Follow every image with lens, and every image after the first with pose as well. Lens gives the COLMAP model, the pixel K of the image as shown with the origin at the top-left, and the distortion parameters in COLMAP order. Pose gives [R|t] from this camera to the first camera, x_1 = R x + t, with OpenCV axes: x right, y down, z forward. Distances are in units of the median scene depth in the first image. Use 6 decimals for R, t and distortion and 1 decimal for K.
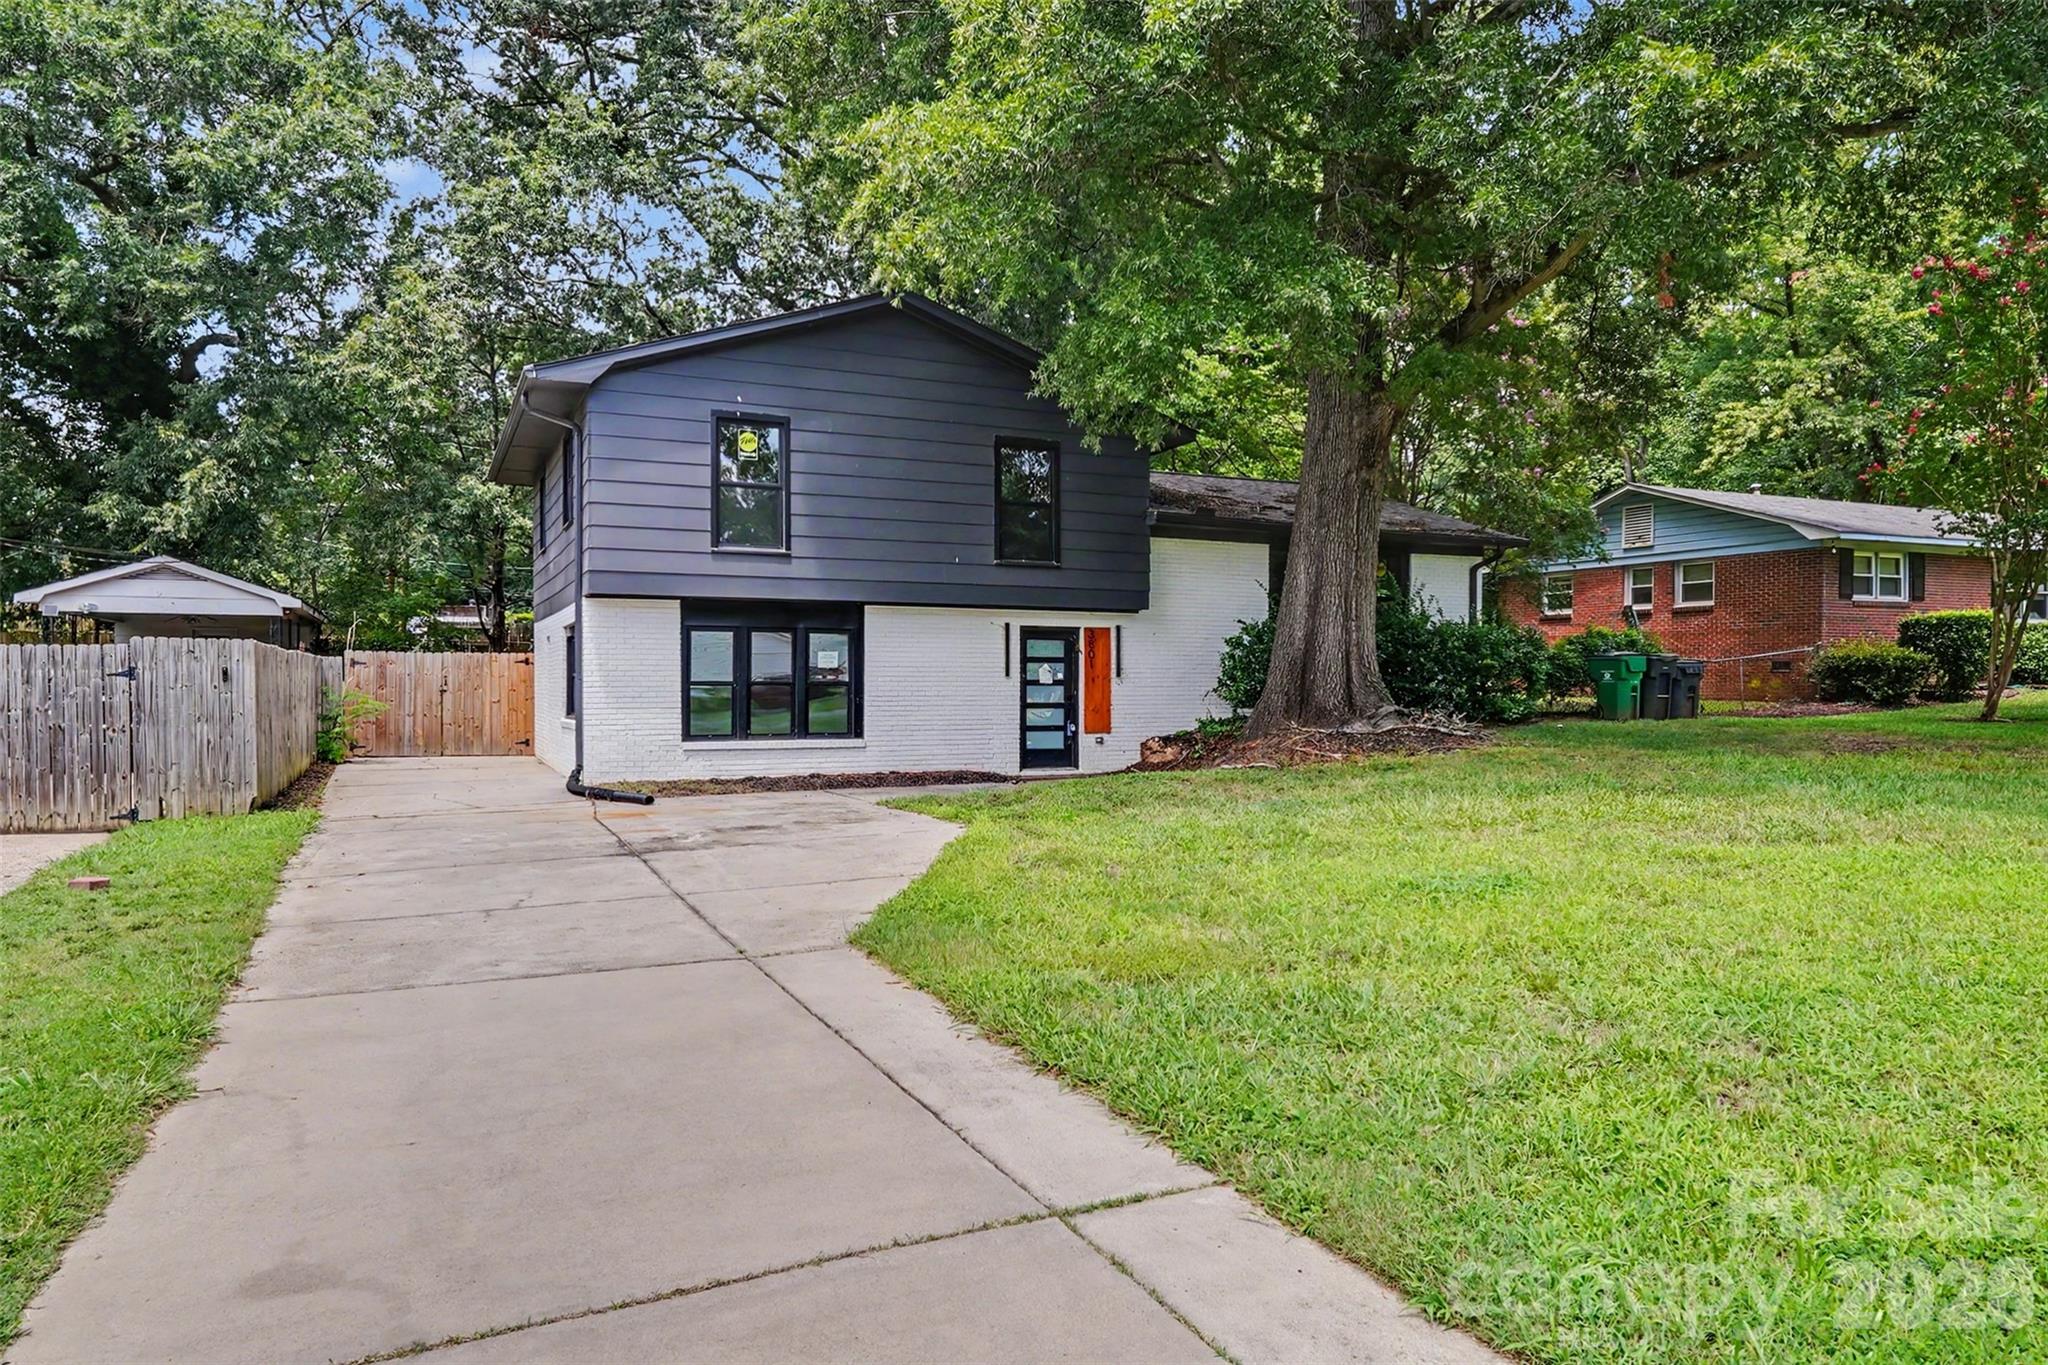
lens RADIAL K [[1326.5, 0, 1024.0], [0, 1326.5, 682.5], [0, 0, 1]] dist [-0.000012, -0.001098]
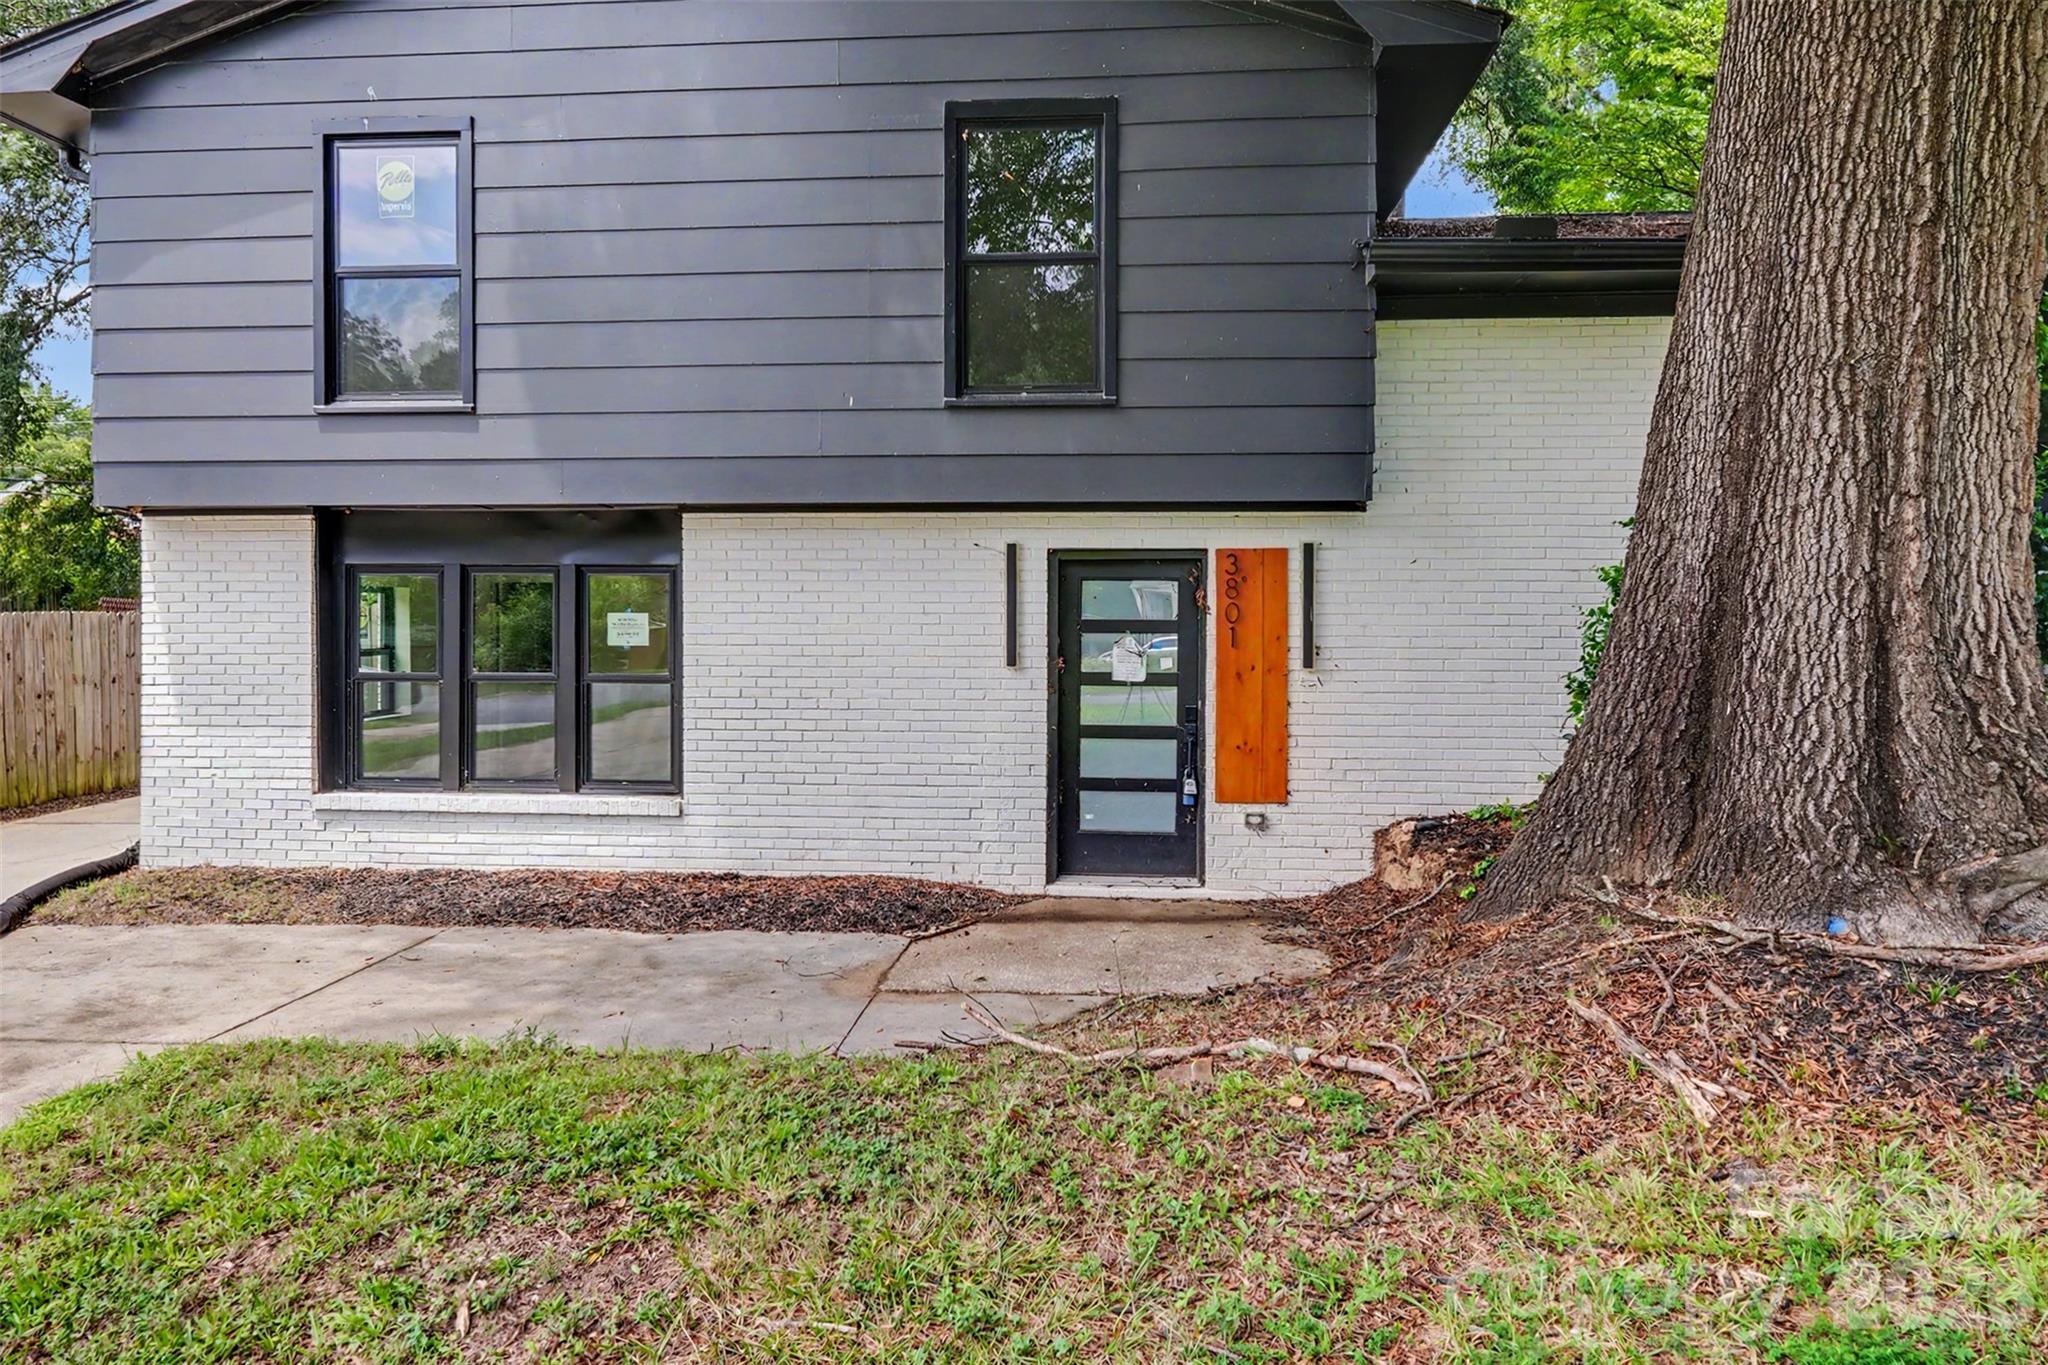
lens RADIAL K [[1311.8, 0, 1023.9], [0, 1311.8, 621.5], [0, 0, 1]] dist [0.002680, 0.000178]
pose [[0.863023, 0.003198, -0.505155, 0.211384], [-0.002024, 0.999994, 0.002874, -0.020772], [0.505161, -0.001458, 0.863024, 0.639256]]
